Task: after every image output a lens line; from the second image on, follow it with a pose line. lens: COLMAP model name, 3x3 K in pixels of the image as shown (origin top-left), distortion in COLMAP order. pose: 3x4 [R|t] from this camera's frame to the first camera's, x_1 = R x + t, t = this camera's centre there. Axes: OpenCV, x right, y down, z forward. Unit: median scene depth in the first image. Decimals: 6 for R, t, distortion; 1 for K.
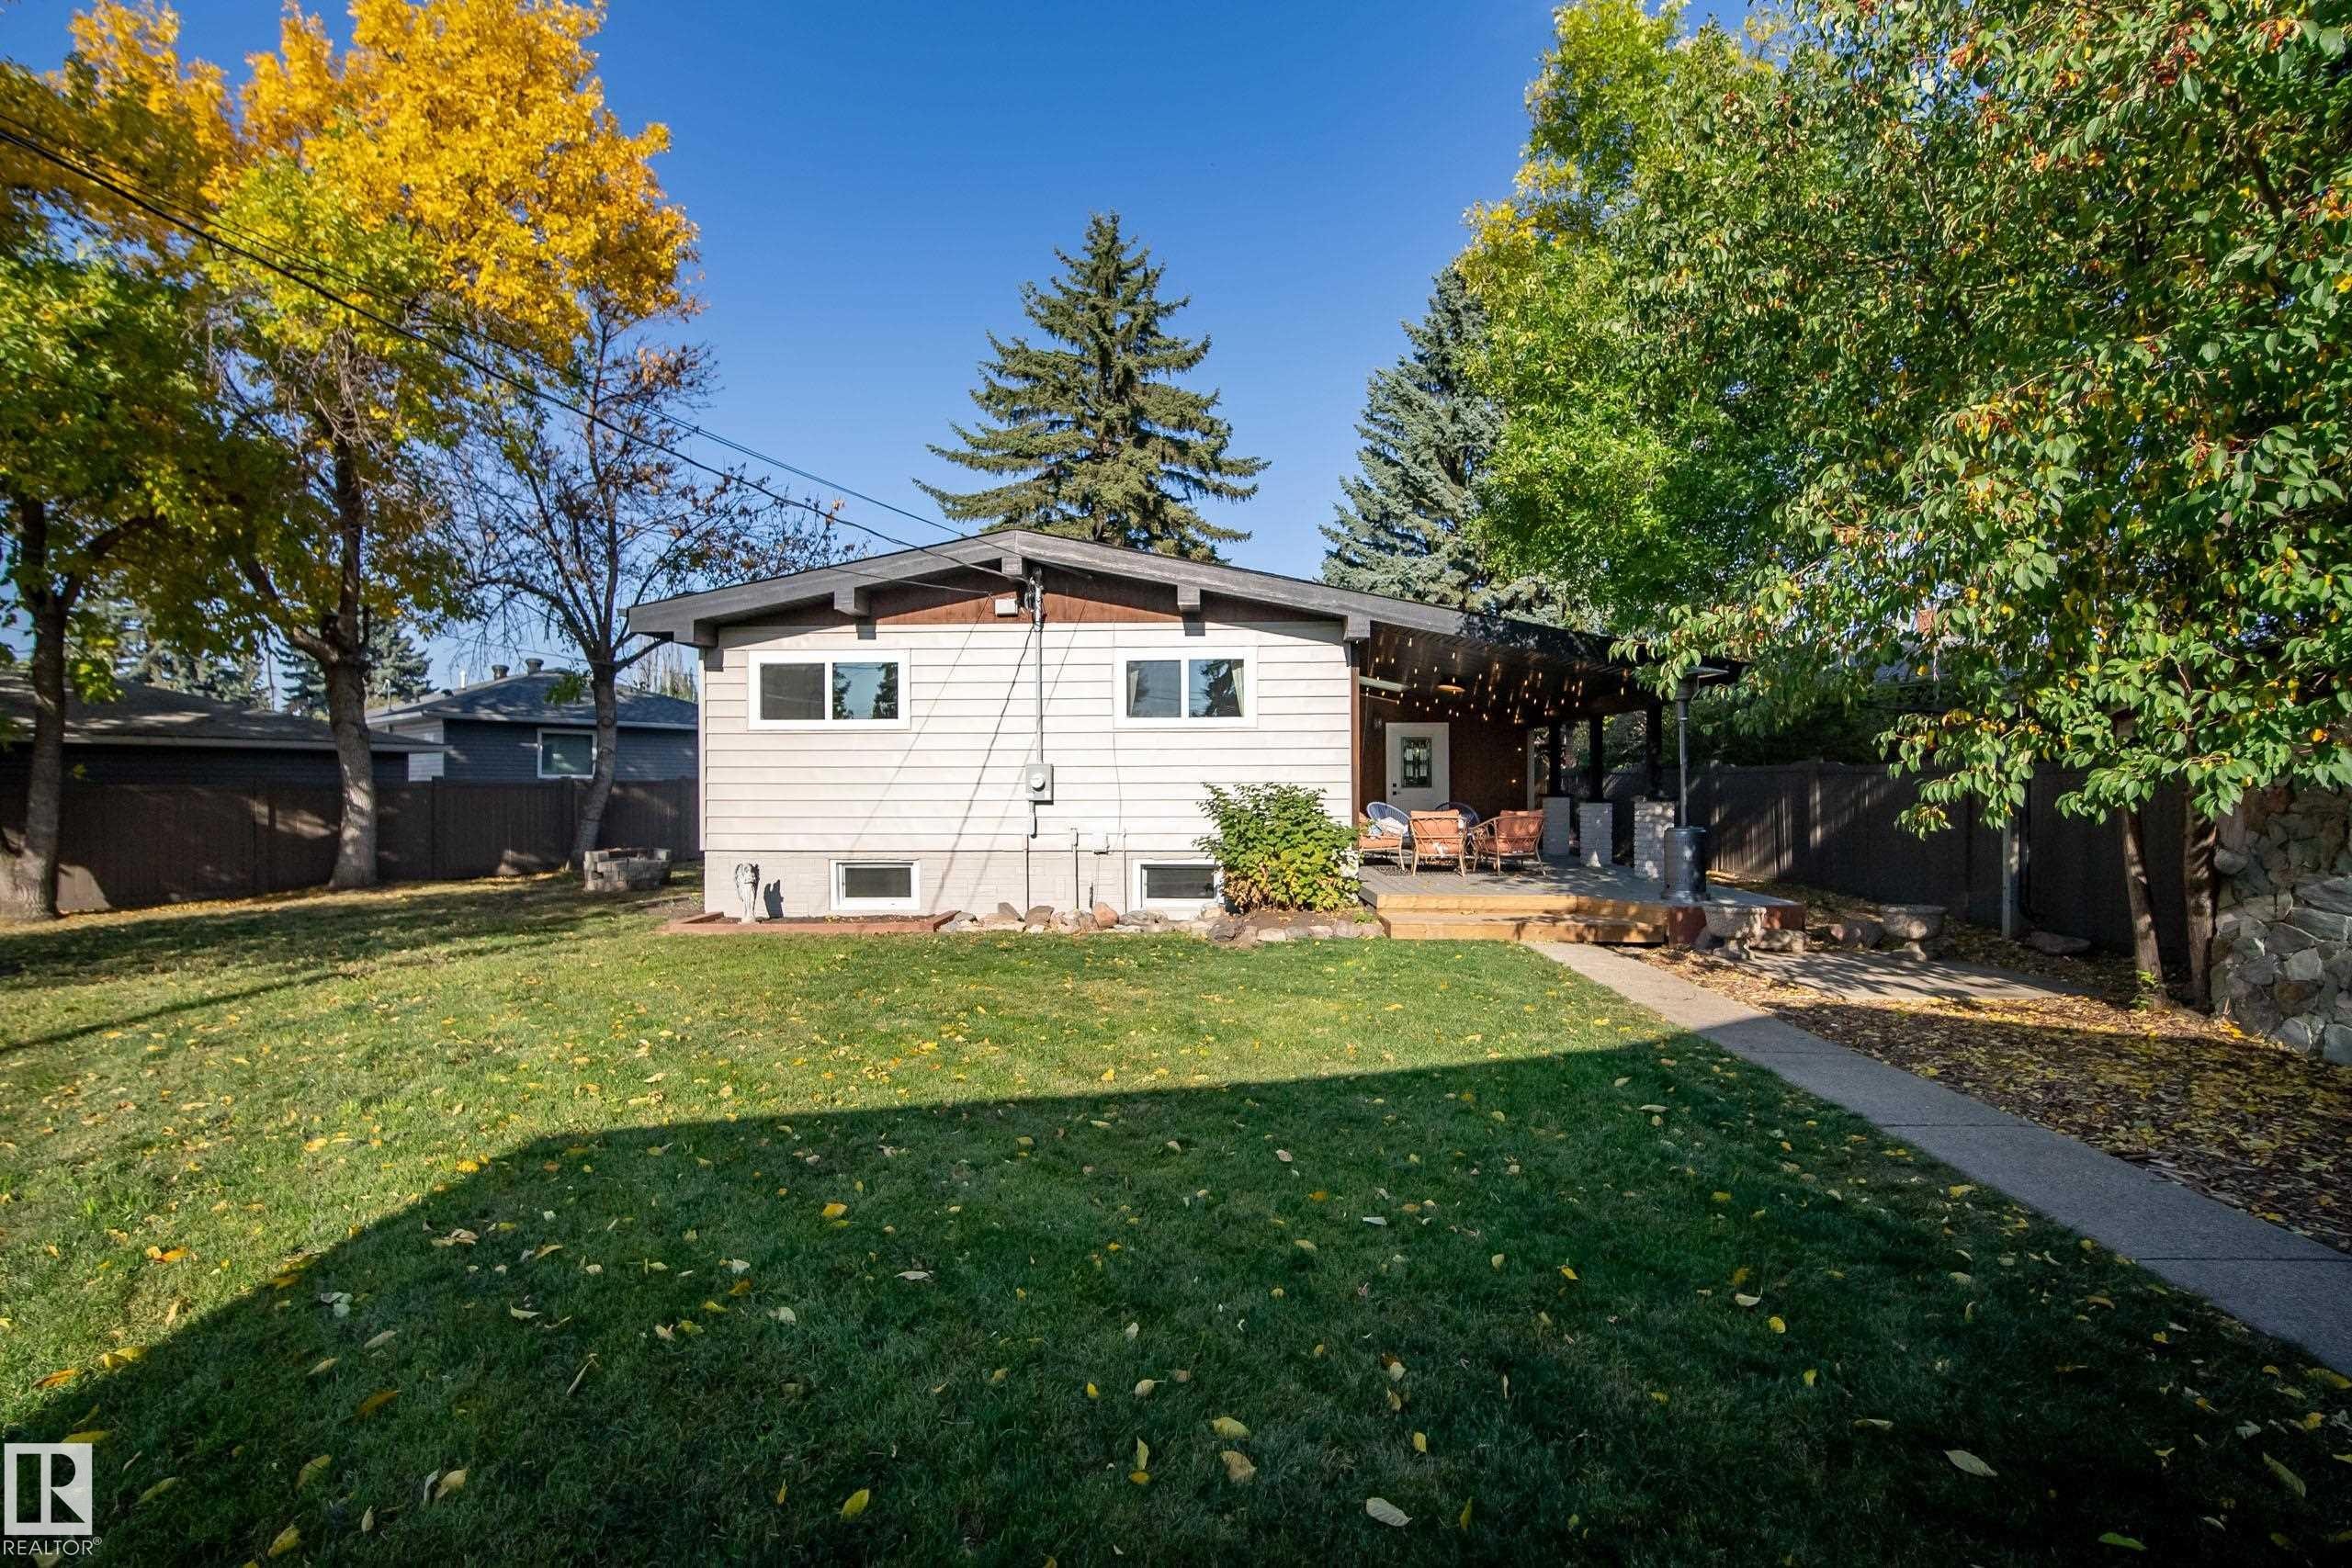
lens RADIAL K [[1035.3, 0, 1168.0], [0, 1035.3, 796.1], [0, 0, 1]] dist [-0.001428, 0.001167]
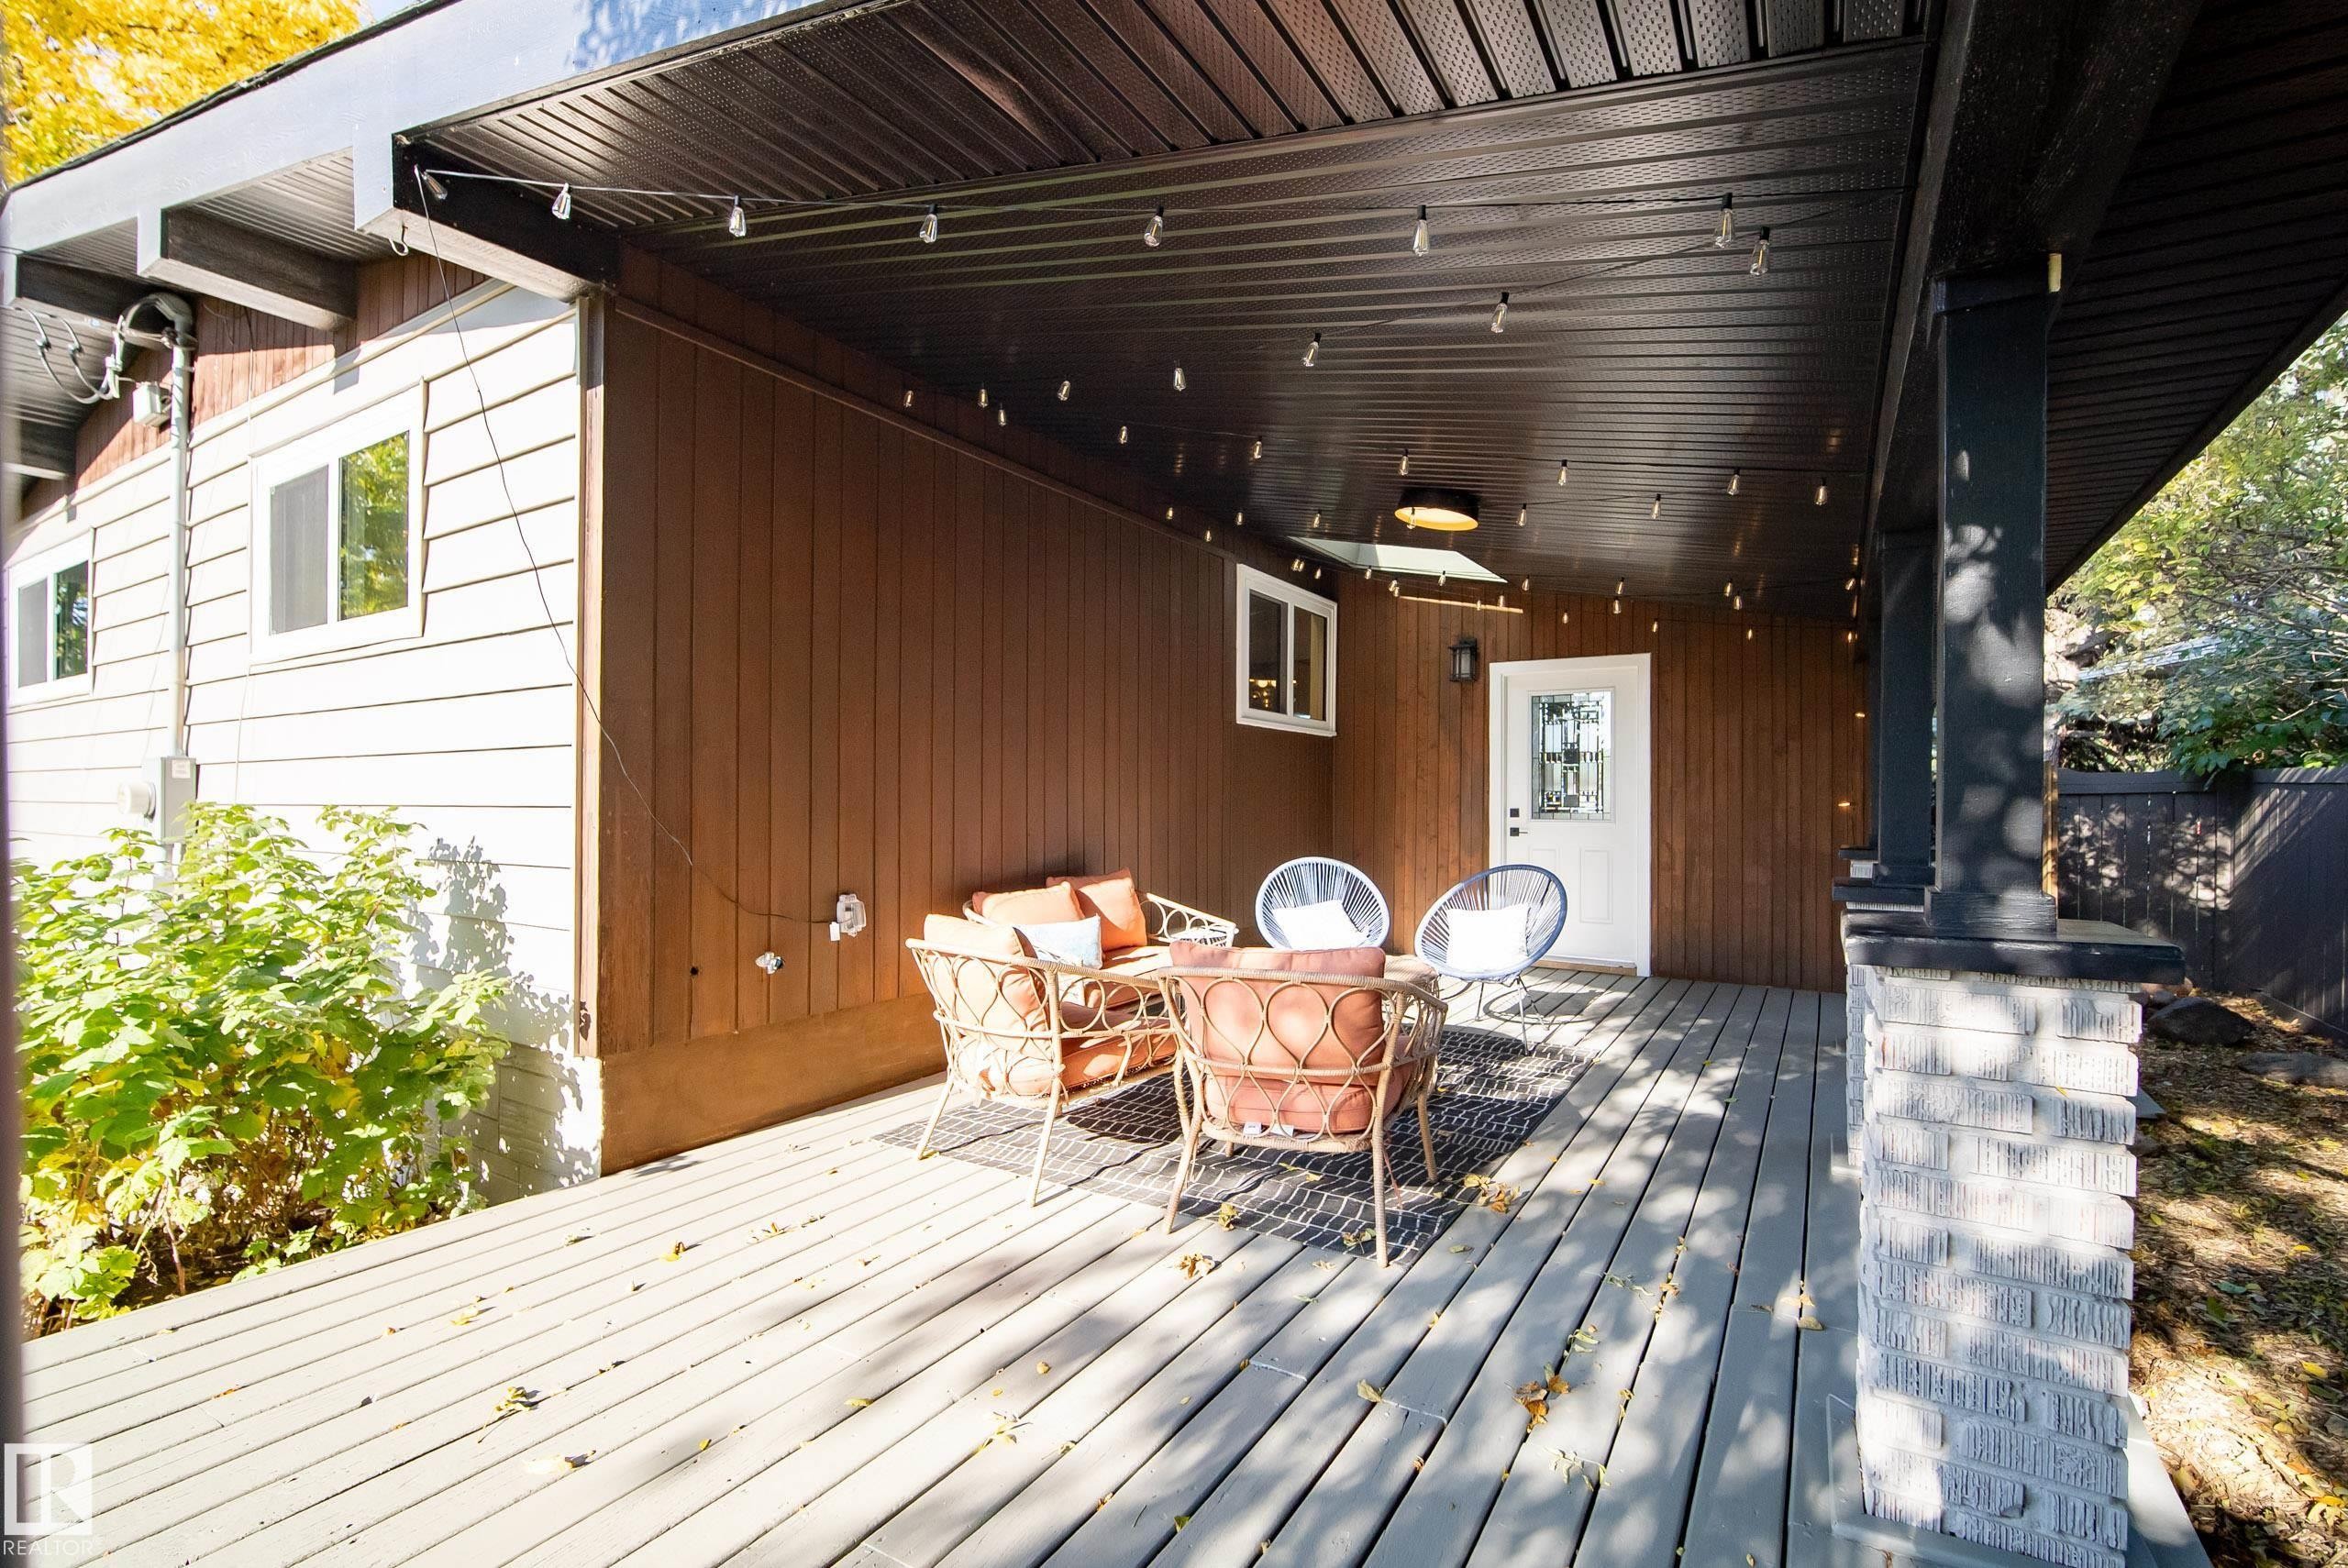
lens RADIAL K [[1053.8, 0, 1182.7], [0, 1053.8, 805.5], [0, 0, 1]] dist [-0.002743, 0.000222]
pose [[0.874678, 0.009025, -0.484621, 0.386556], [-0.012878, 0.999906, -0.004621, -0.012236], [0.484534, 0.010283, 0.874712, 0.716966]]
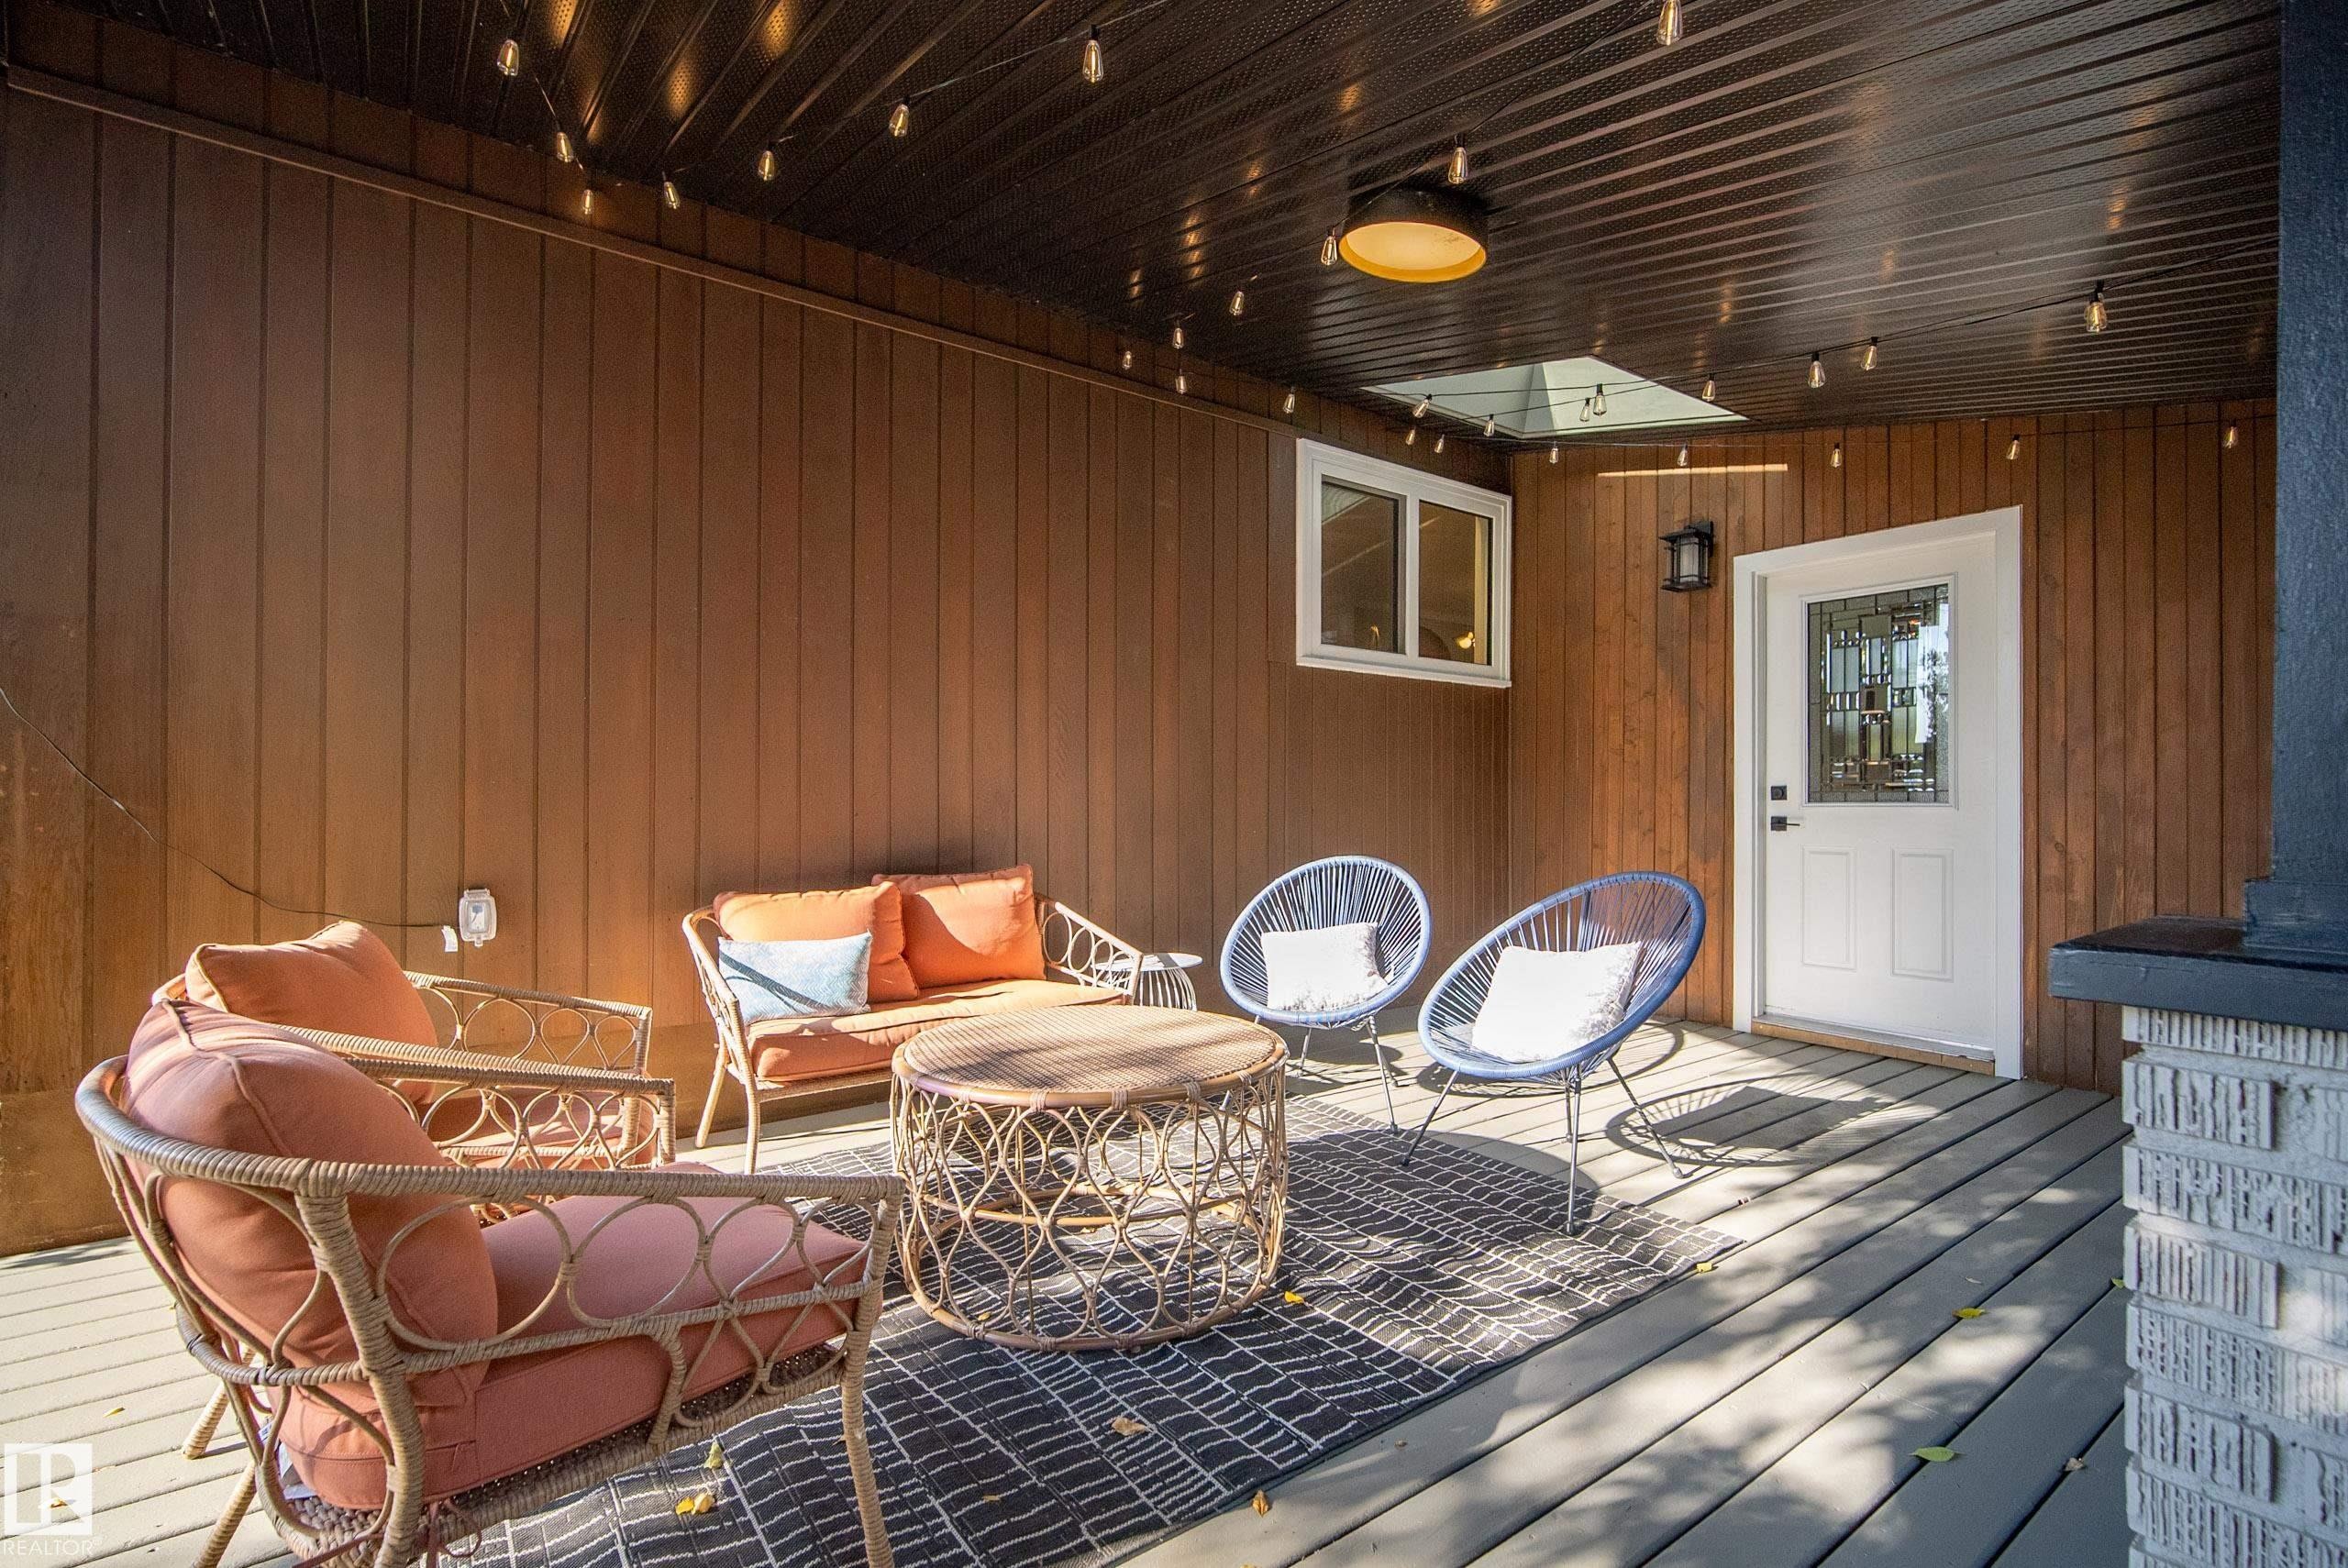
lens RADIAL K [[1063.4, 0, 1173.2], [0, 1063.4, 809.5], [0, 0, 1]] dist [-0.004252, 0.000037]
pose [[0.623785, 0.008182, -0.781553, 0.417010], [-0.013281, 0.999912, -0.000132, -0.005557], [0.781483, 0.010462, 0.623839, 0.899566]]
